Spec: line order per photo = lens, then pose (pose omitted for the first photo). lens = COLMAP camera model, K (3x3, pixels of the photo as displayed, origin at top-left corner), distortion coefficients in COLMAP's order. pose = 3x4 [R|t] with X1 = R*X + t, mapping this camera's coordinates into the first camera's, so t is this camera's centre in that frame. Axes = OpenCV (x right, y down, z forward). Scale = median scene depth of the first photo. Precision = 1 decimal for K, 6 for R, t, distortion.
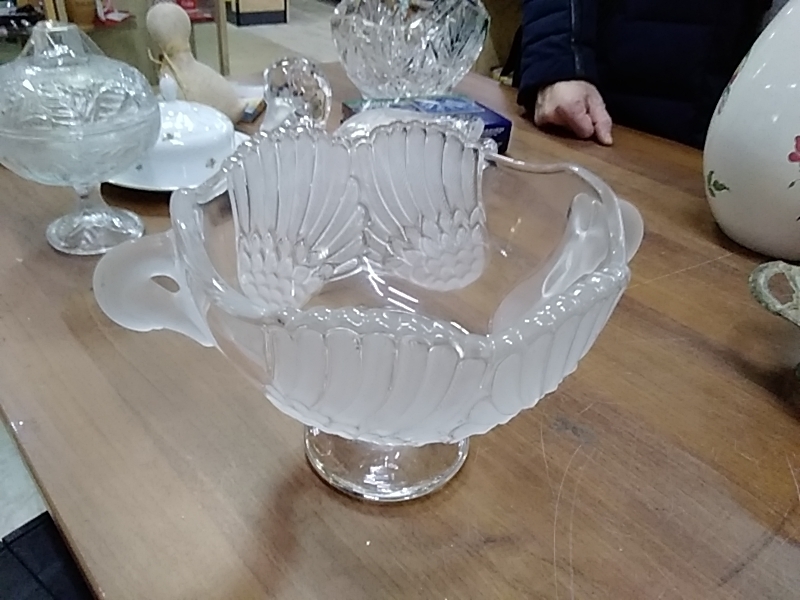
lens RADIAL K [[656.8, 0, 404.5], [0, 656.8, 306.3], [0, 0, 1]] dist [-0.073031, 0.121120]
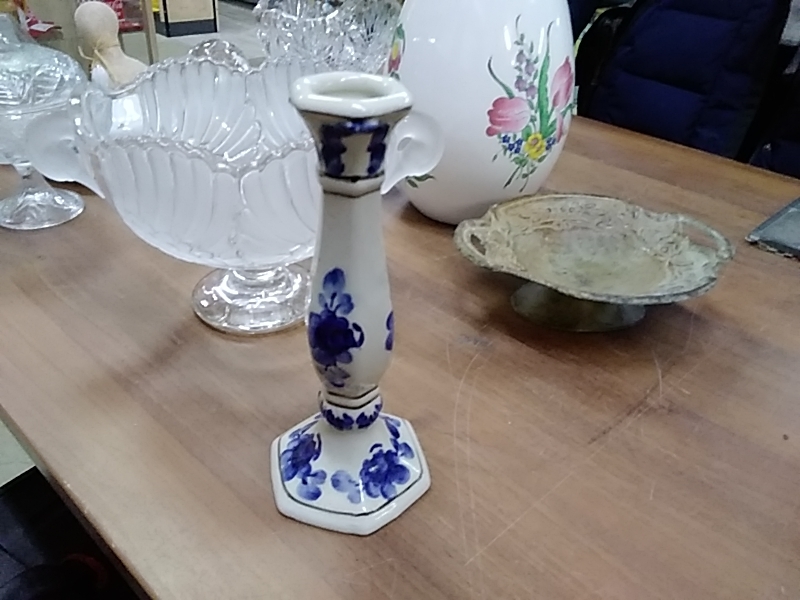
lens RADIAL K [[652.4, 0, 400.0], [0, 652.4, 300.0], [0, 0, 1]] dist [0.026695, 0.004077]
pose [[0.995777, -0.064888, 0.064947, 0.036710], [0.066206, 0.997637, -0.018349, 0.086844], [-0.063603, 0.022571, 0.997720, -0.114056]]
